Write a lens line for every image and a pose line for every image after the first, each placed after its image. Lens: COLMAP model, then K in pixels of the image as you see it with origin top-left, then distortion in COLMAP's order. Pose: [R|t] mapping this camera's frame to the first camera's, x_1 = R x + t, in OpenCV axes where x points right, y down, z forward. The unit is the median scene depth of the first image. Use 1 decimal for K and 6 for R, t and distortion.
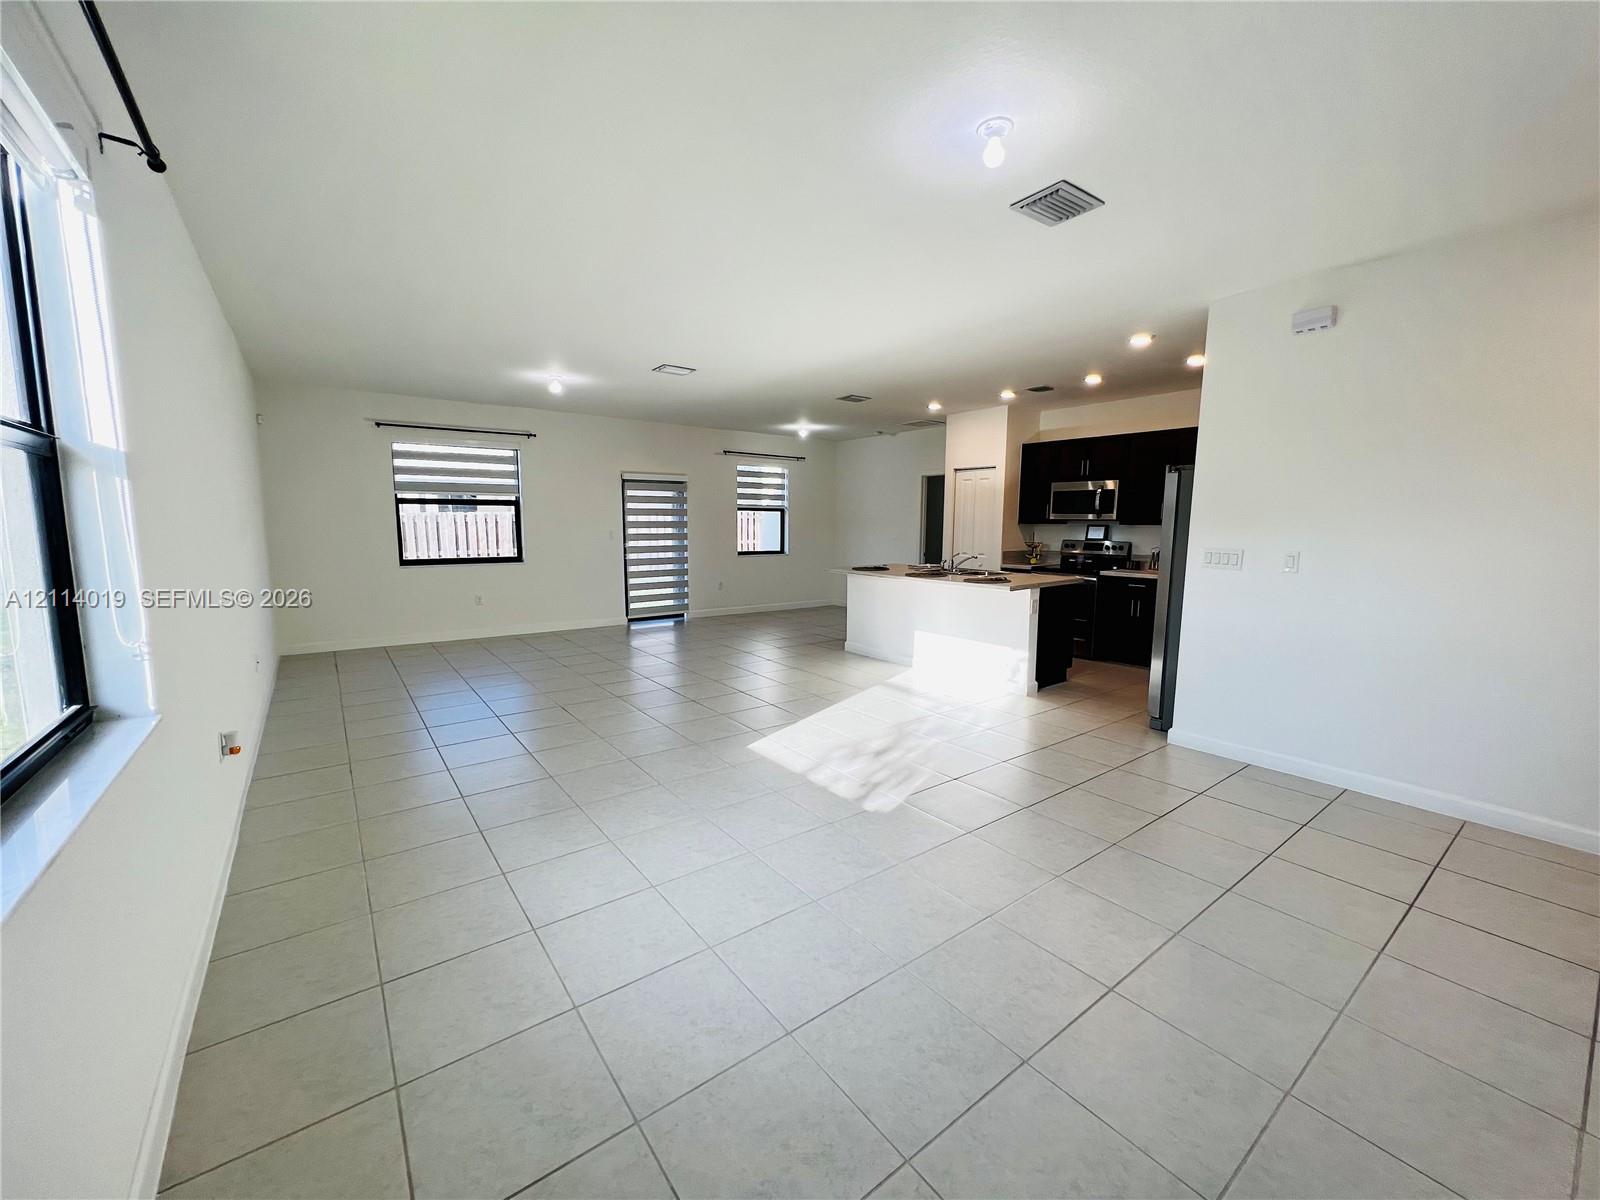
lens RADIAL K [[655.1, 0, 800.0], [0, 655.1, 600.0], [0, 0, 1]] dist [0.000535, 0.000153]
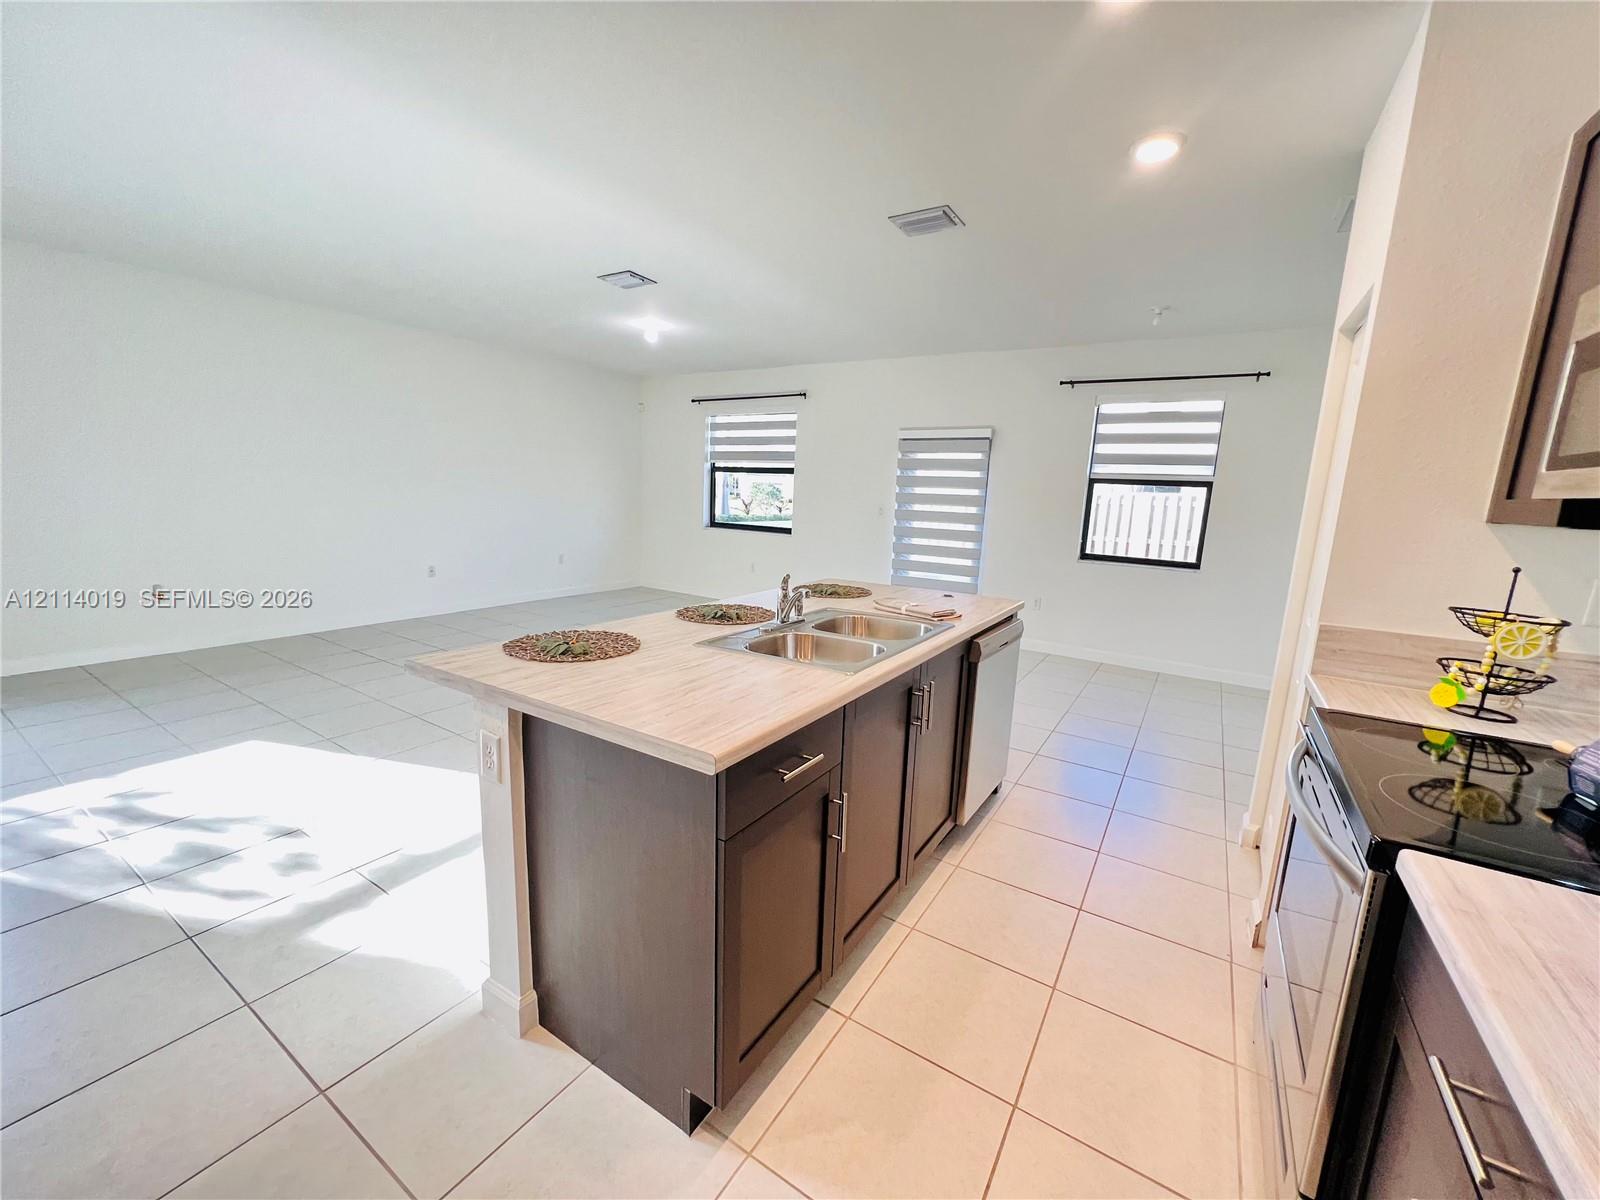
lens RADIAL K [[639.9, 0, 798.6], [0, 639.9, 605.5], [0, 0, 1]] dist [-0.002330, -0.000300]
pose [[0.318745, 0.181149, -0.930369, 0.499246], [-0.150490, 0.978788, 0.139019, -0.093369], [0.935817, 0.095699, 0.339245, 0.767168]]
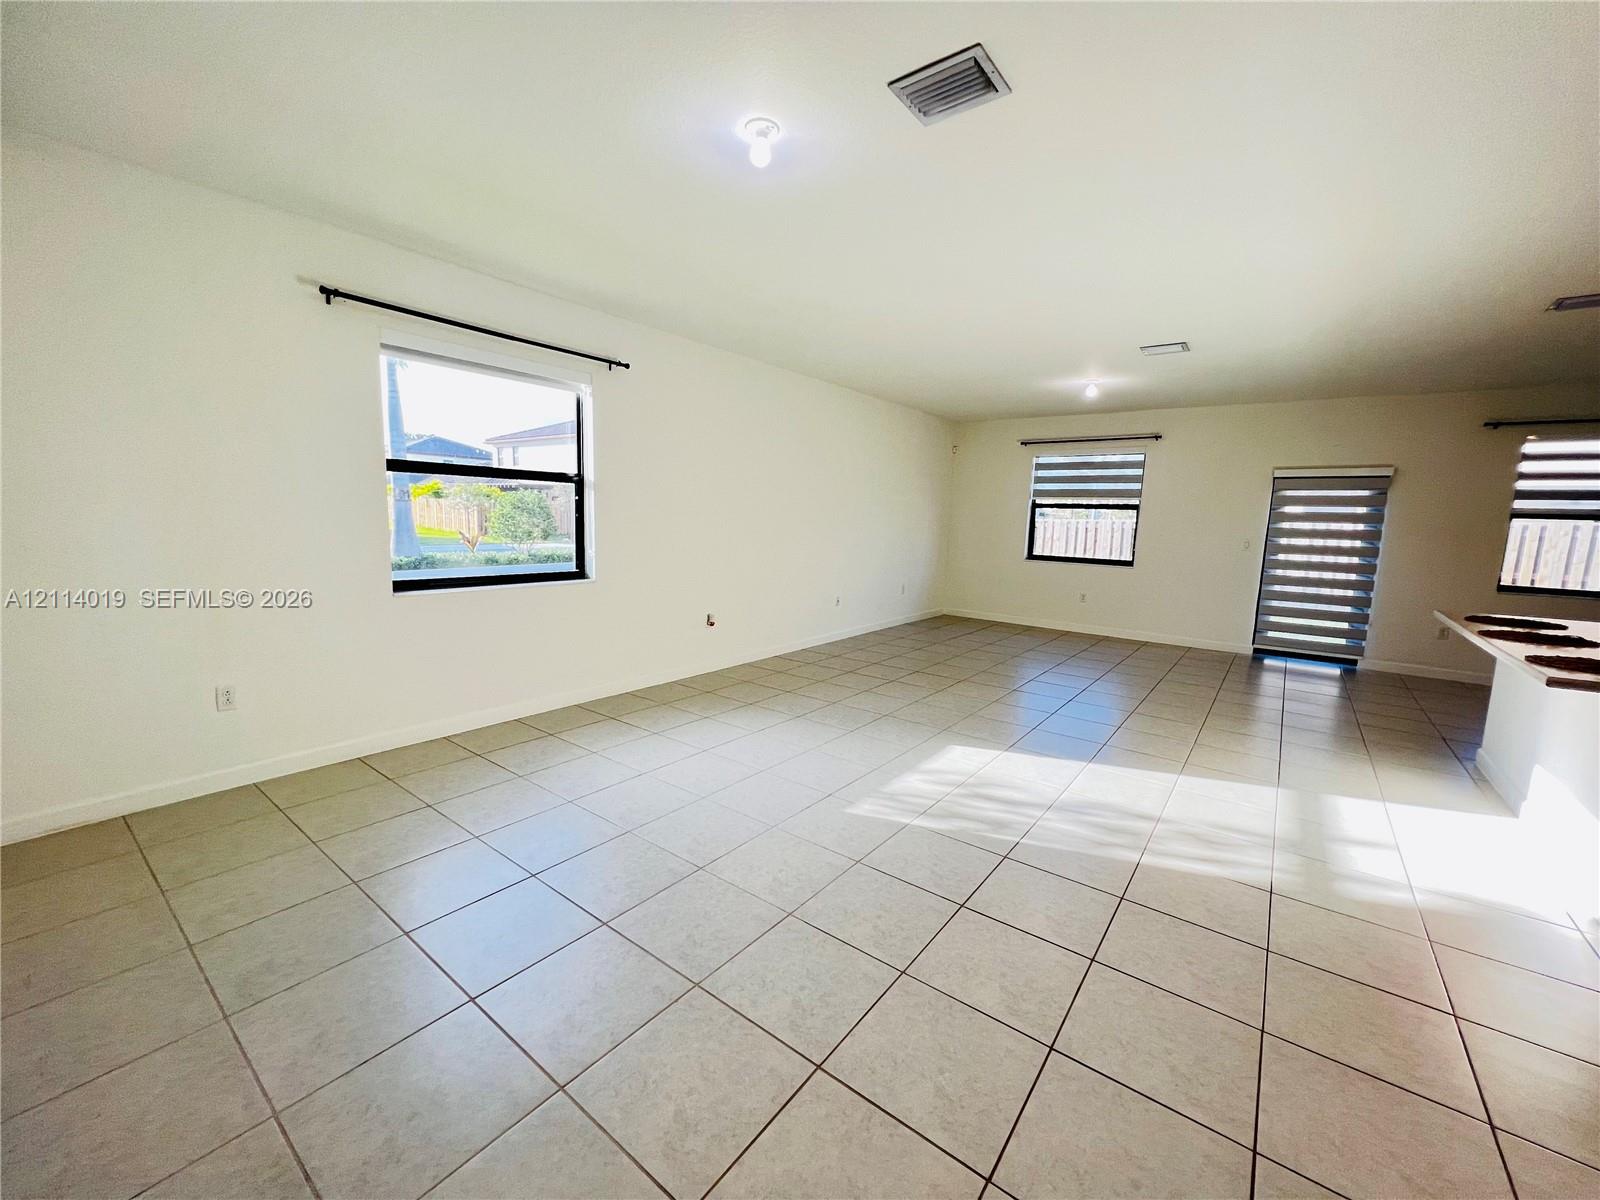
lens RADIAL K [[639.9, 0, 798.6], [0, 639.9, 605.5], [0, 0, 1]] dist [-0.002330, -0.000300]
pose [[0.235152, 0.140056, -0.961815, 0.441783], [-0.145931, 0.983434, 0.107526, -0.031508], [0.960941, 0.115074, 0.251695, 0.294736]]
